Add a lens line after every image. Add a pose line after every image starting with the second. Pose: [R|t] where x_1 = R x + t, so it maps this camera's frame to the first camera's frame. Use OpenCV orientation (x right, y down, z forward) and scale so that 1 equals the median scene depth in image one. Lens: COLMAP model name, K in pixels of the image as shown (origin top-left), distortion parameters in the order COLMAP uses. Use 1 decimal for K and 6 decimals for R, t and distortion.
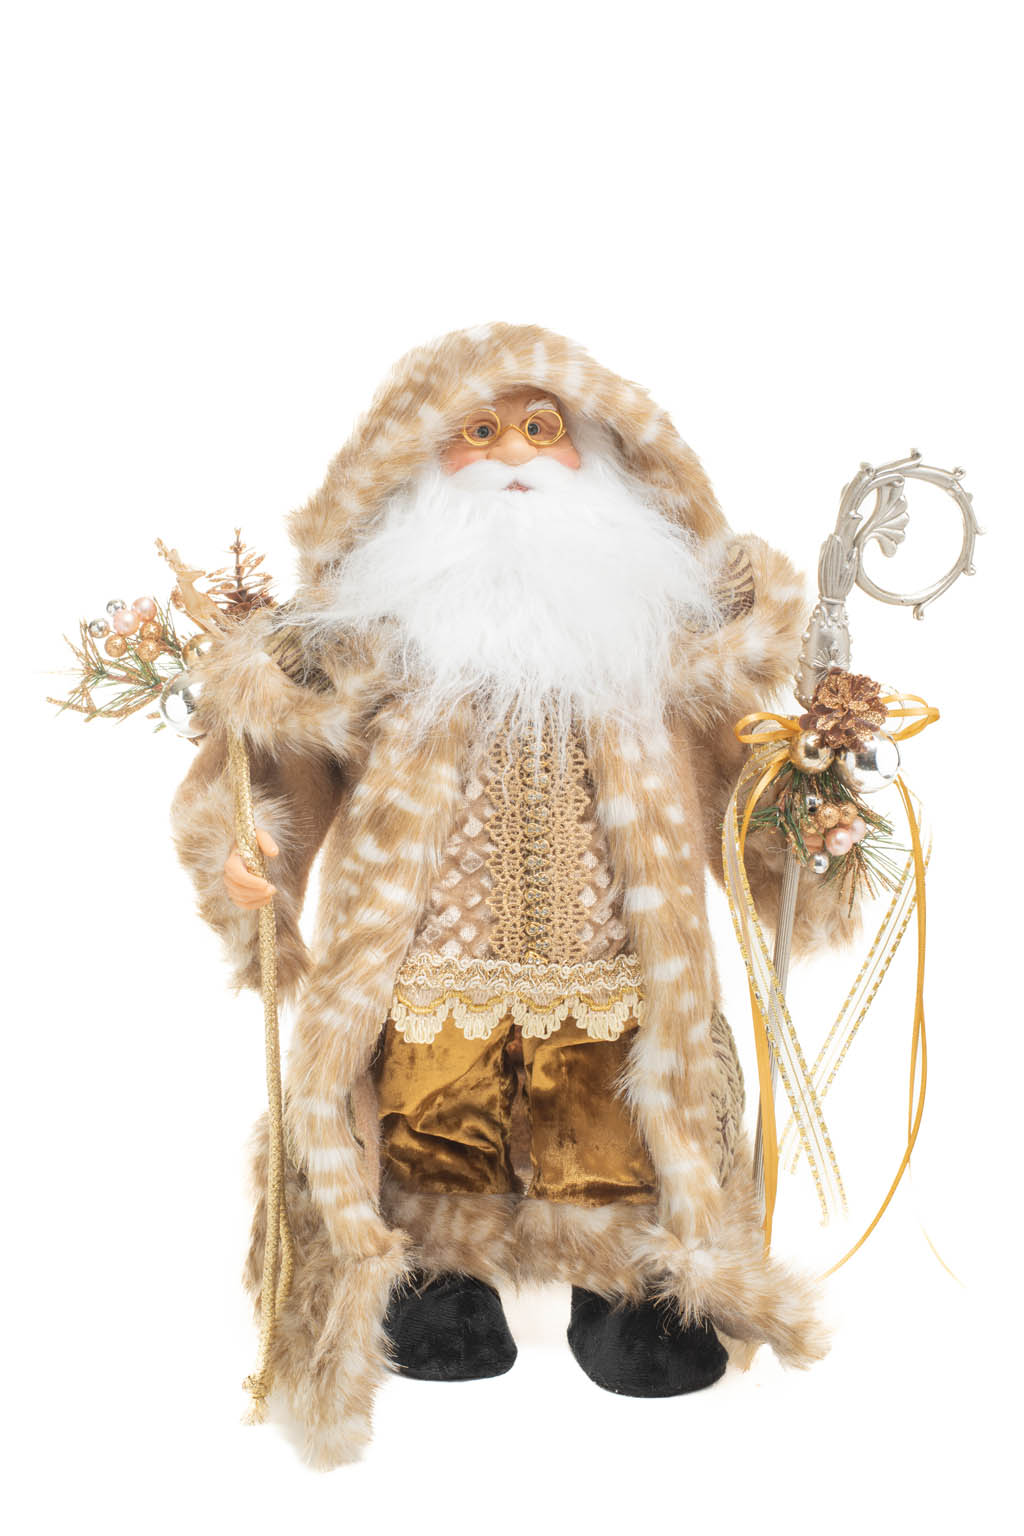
lens RADIAL K [[2304.7, 0, 512.0], [0, 2304.7, 768.0], [0, 0, 1]] dist [-0.162518, 0.678892]
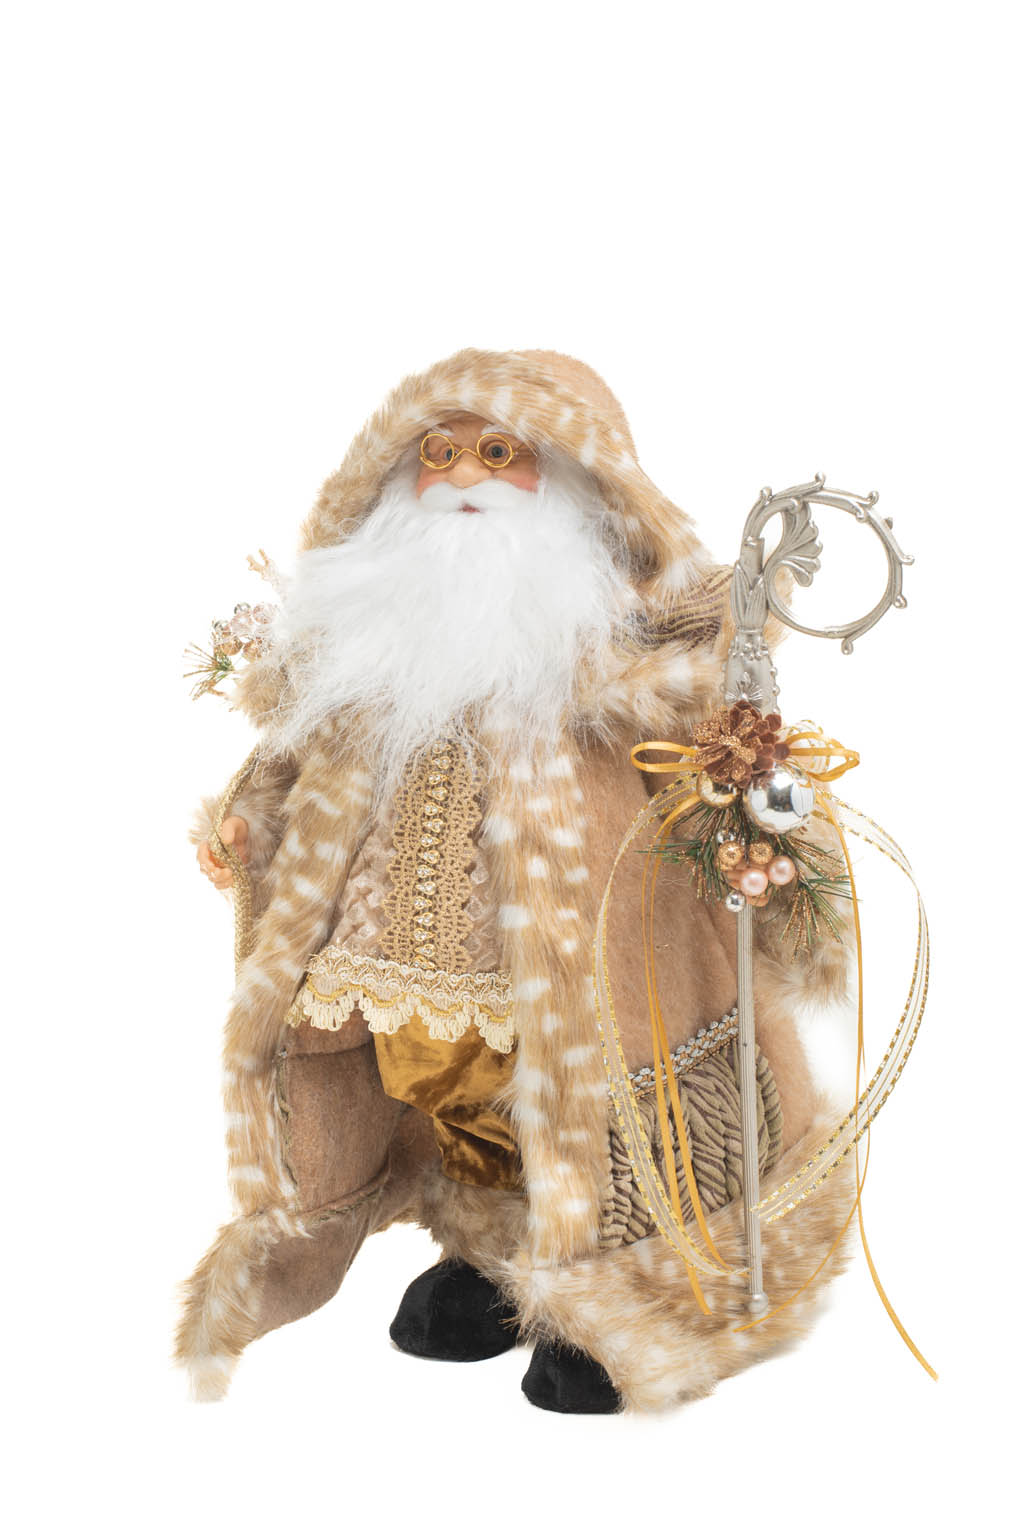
lens RADIAL K [[2304.7, 0, 512.0], [0, 2304.7, 768.0], [0, 0, 1]] dist [-0.162518, 0.678892]
pose [[0.829367, 0.071059, -0.554166, 0.604940], [-0.064400, 0.997426, 0.031515, -0.040224], [0.554980, 0.009551, 0.831809, 0.152053]]
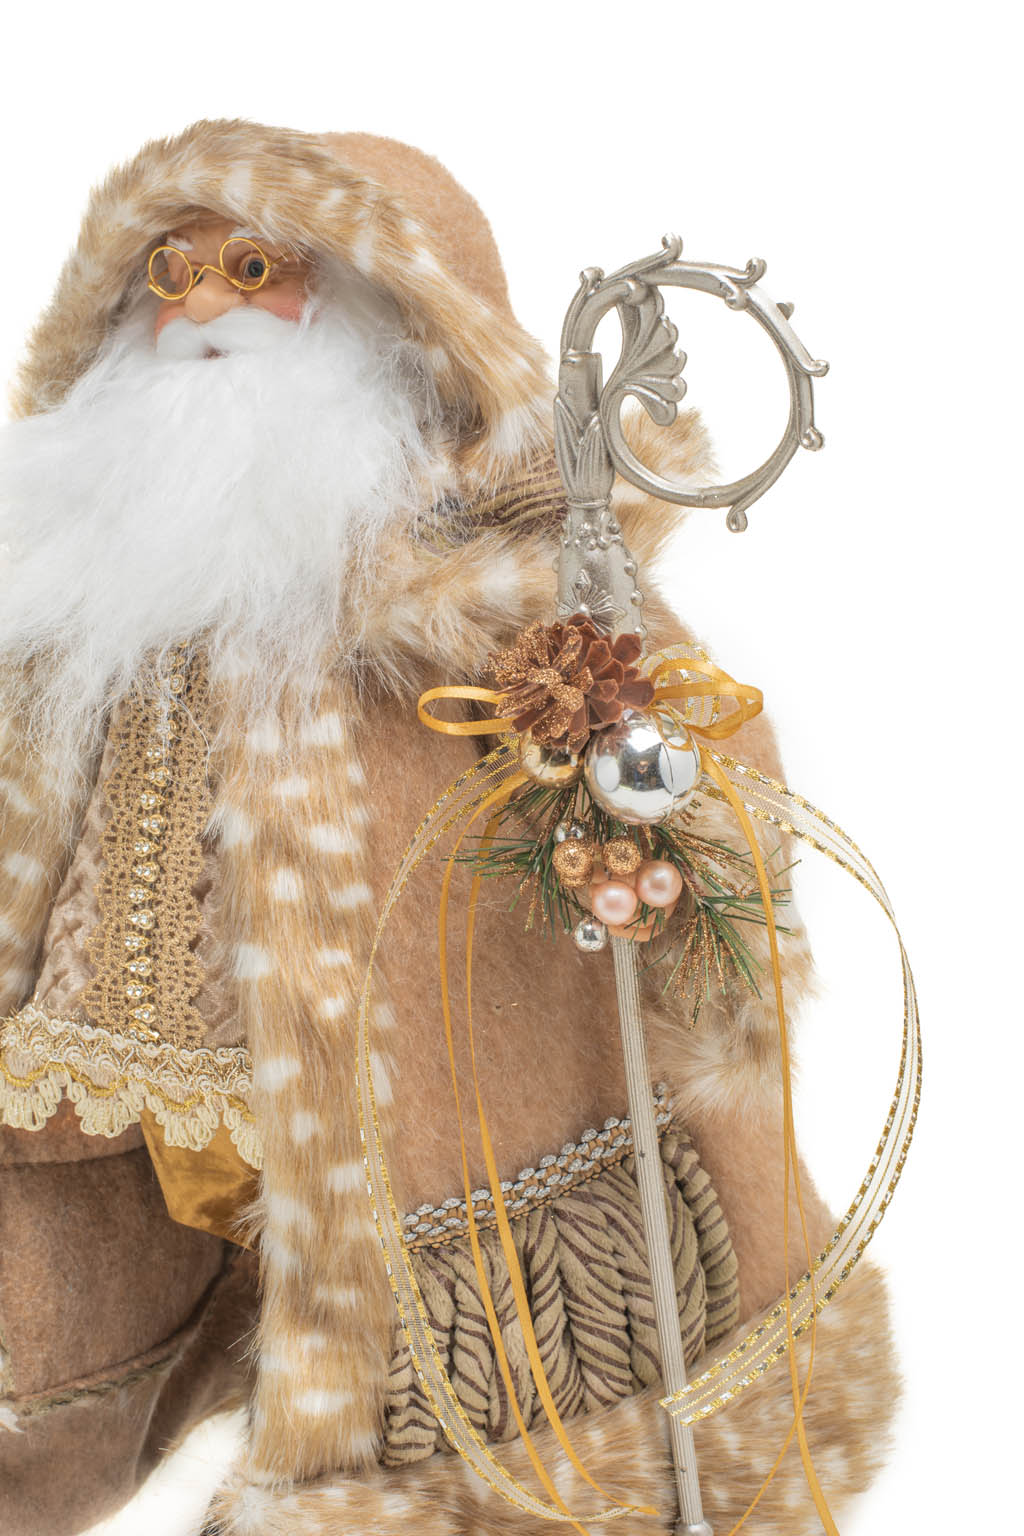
lens RADIAL K [[2304.7, 0, 512.0], [0, 2304.7, 768.0], [0, 0, 1]] dist [-0.162518, 0.678892]
pose [[0.749658, 0.042761, -0.660443, 0.537403], [-0.039871, 0.999016, 0.019425, -0.014476], [0.660623, 0.011770, 0.750625, 0.545365]]
